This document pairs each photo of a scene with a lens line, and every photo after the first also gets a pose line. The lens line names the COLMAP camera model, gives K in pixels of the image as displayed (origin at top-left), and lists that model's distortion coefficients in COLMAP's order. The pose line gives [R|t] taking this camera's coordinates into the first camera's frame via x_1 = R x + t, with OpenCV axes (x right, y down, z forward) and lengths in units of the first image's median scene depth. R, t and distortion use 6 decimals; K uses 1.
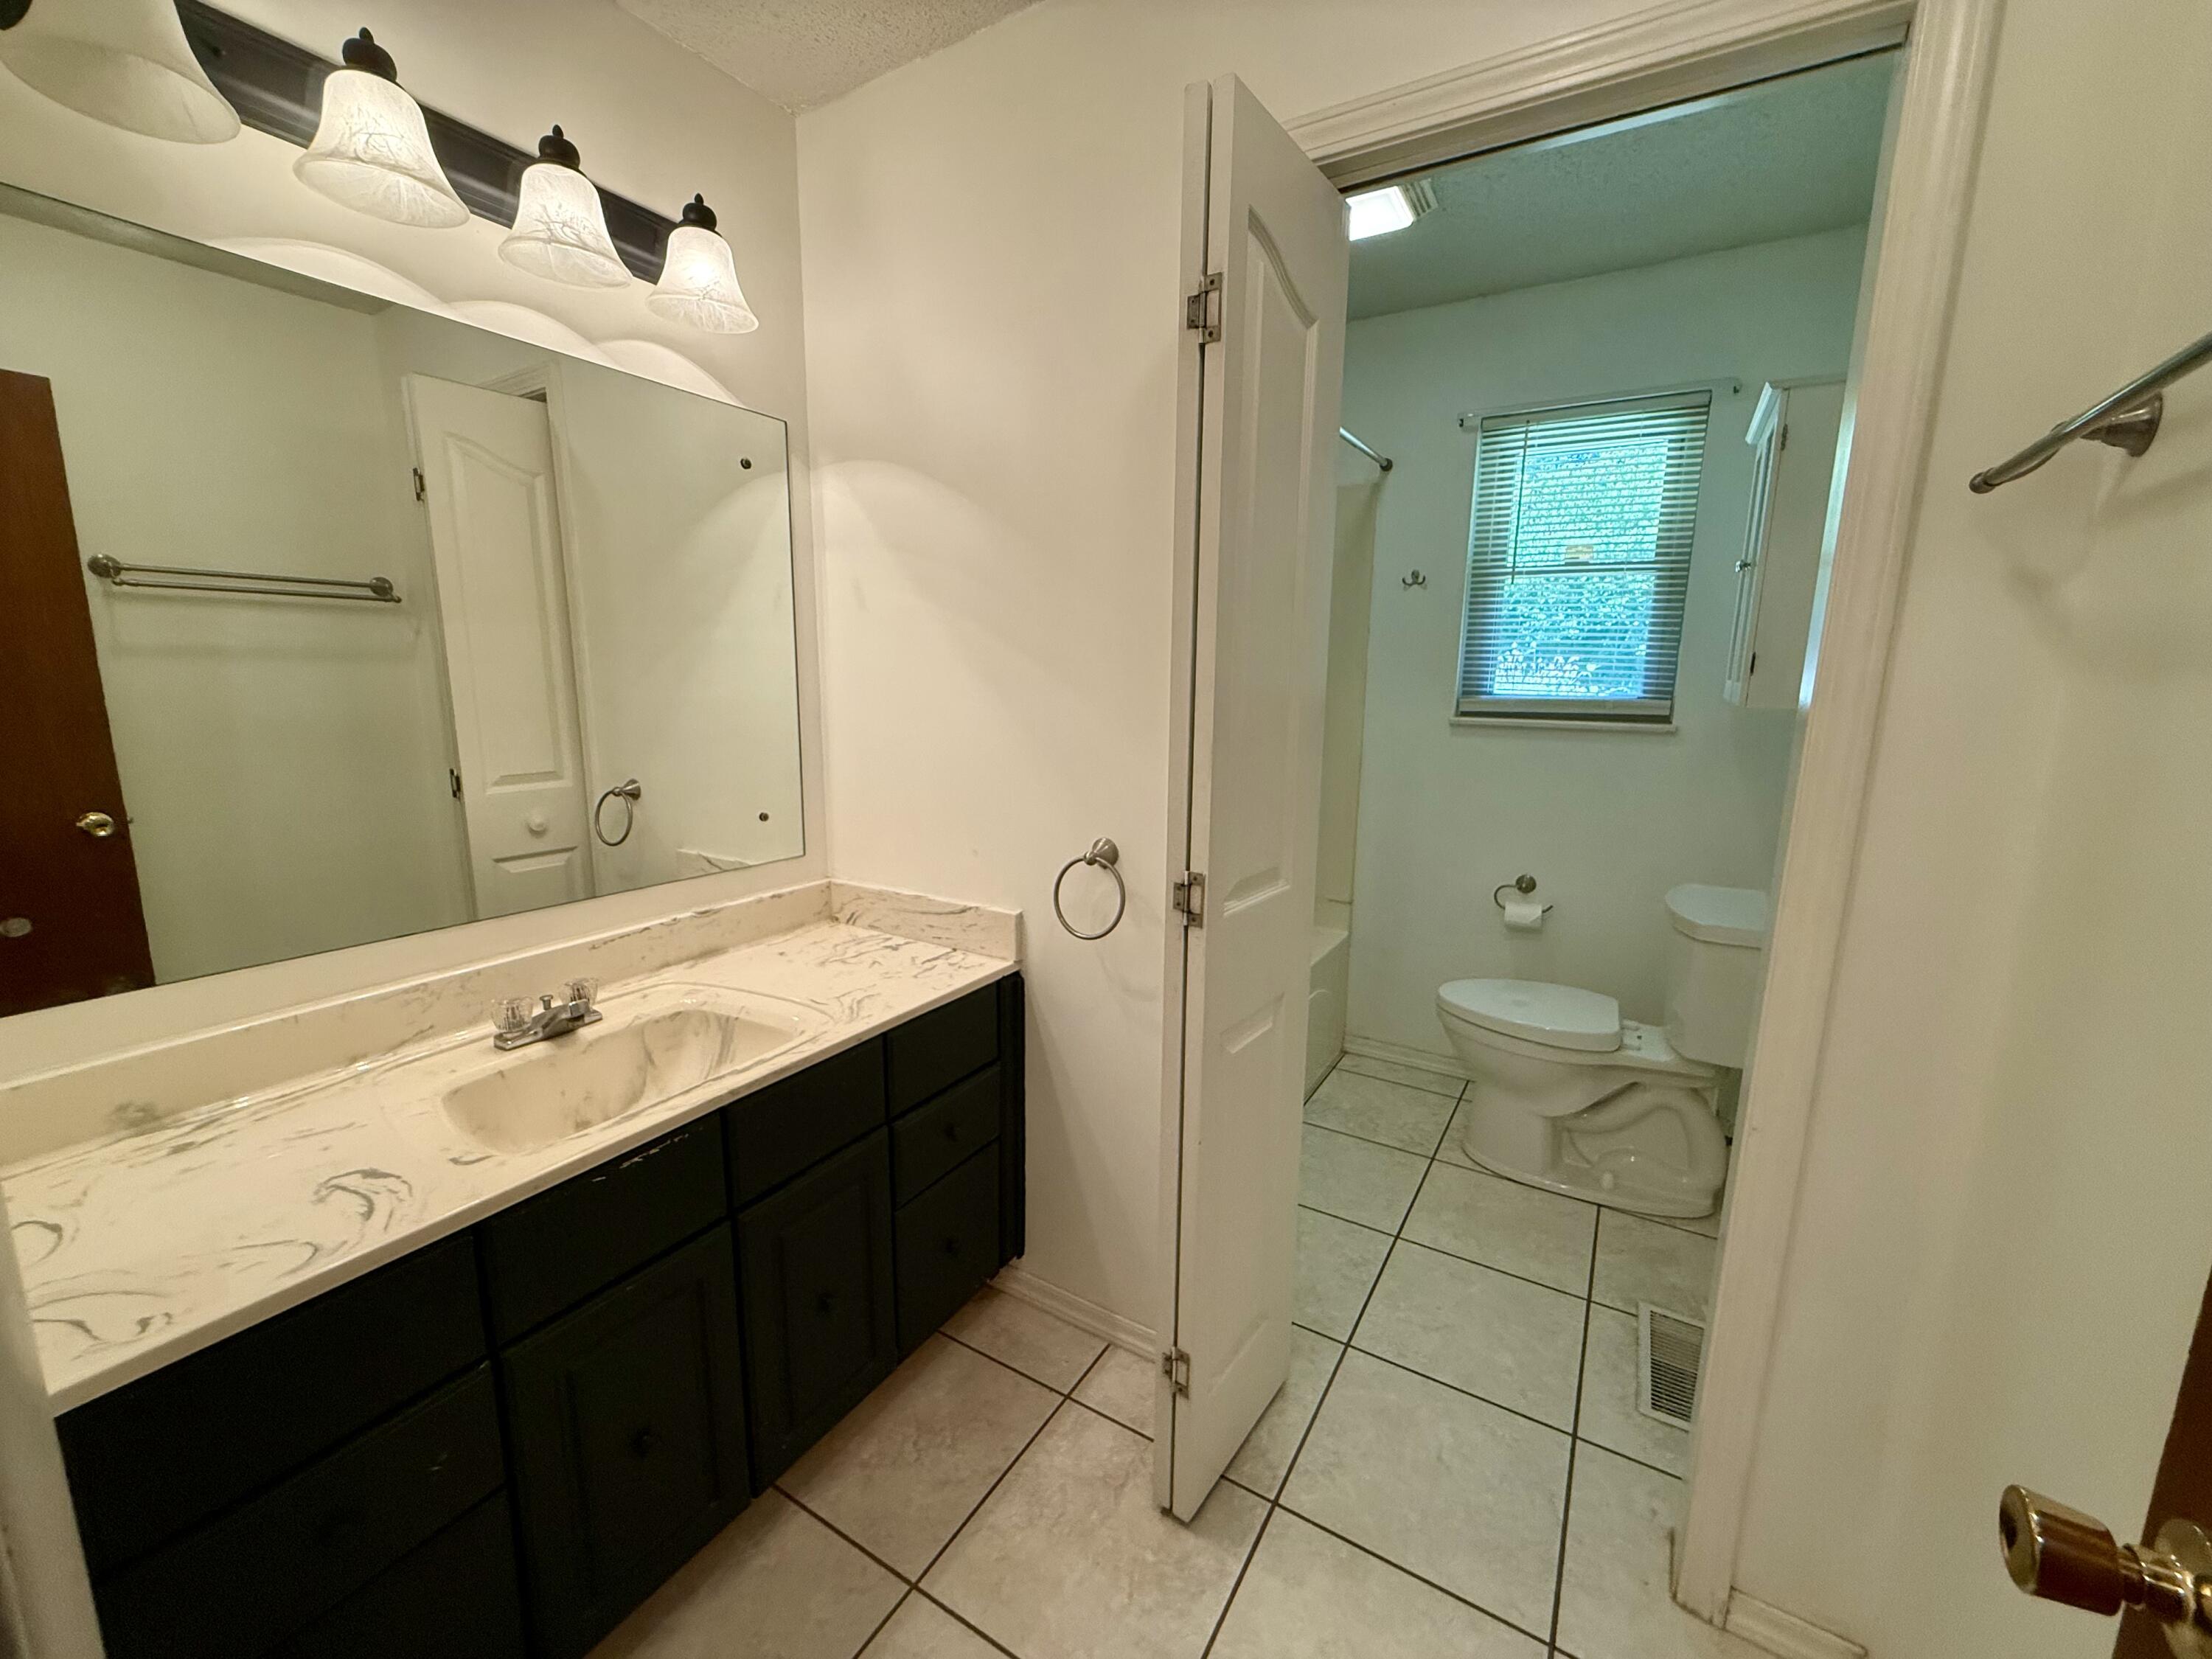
lens RADIAL K [[888.2, 0, 1101.5], [0, 888.2, 827.3], [0, 0, 1]] dist [0.000947, 0.000035]
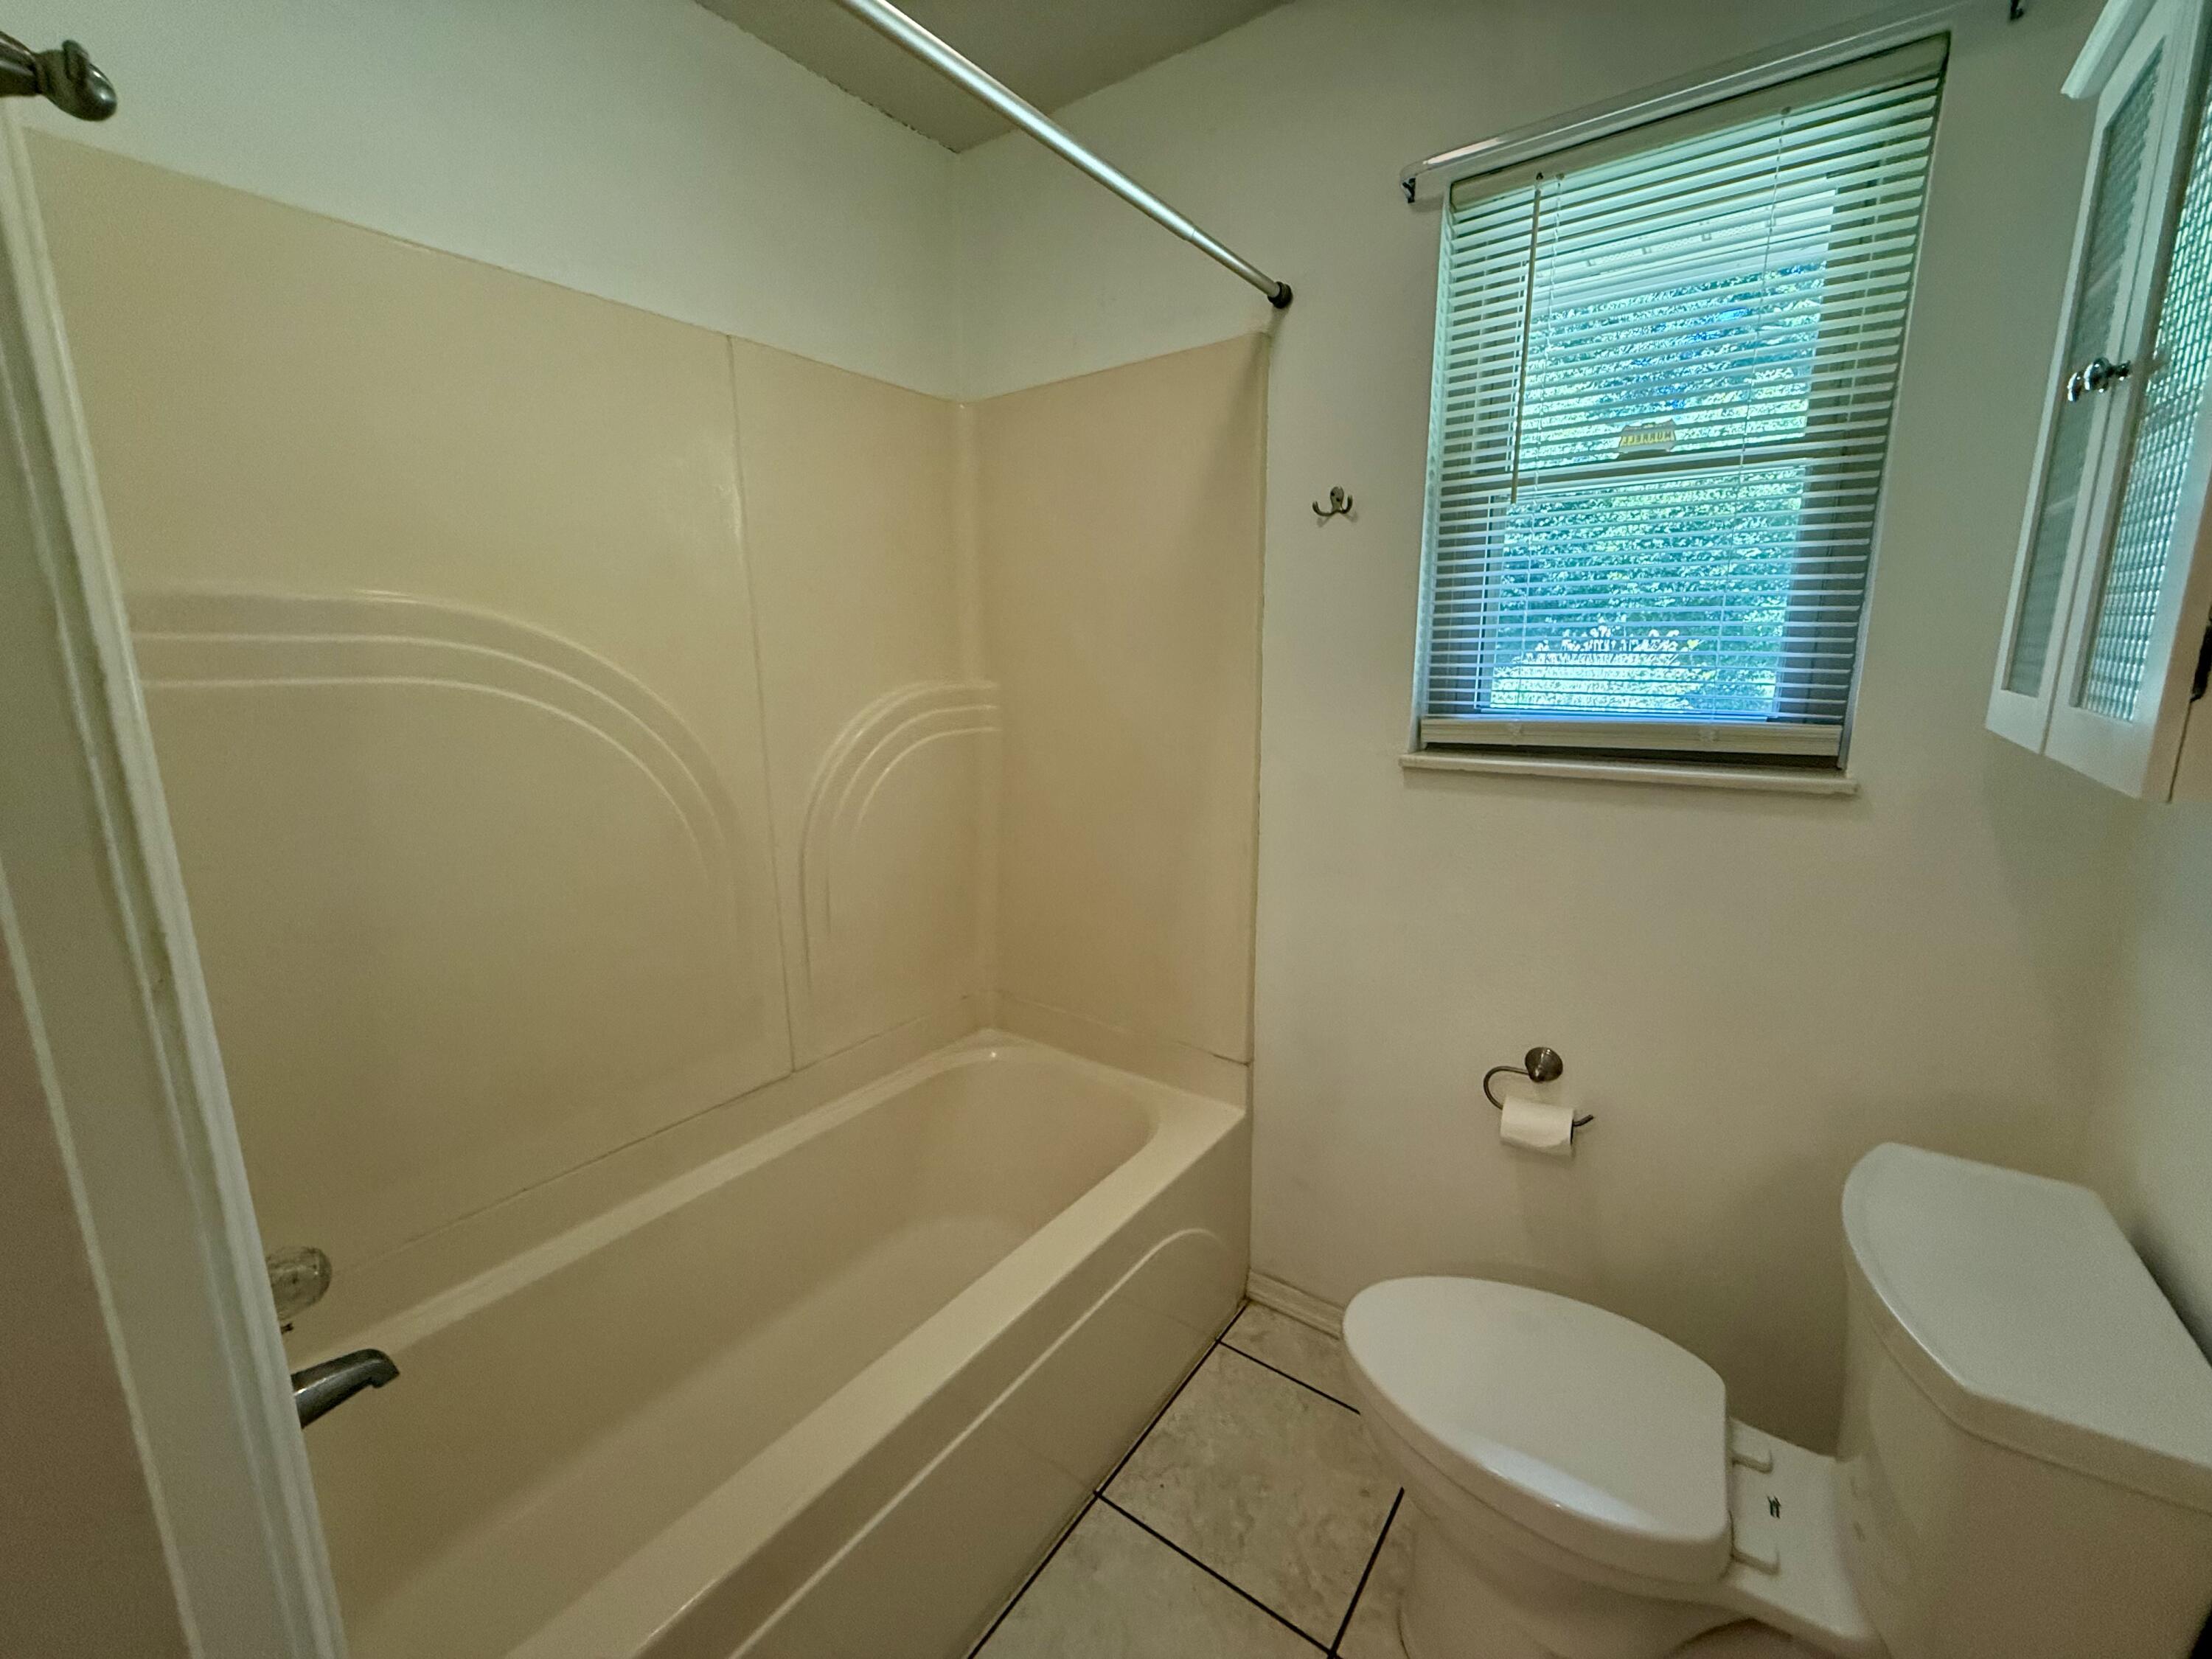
lens RADIAL K [[884.0, 0, 1106.0], [0, 884.0, 829.5], [0, 0, 1]] dist [0.001263, -0.000400]
pose [[0.996441, -0.006325, -0.084054, 0.260304], [0.007809, 0.999819, 0.017335, -0.090279], [0.083929, -0.017930, 0.996310, 0.447572]]
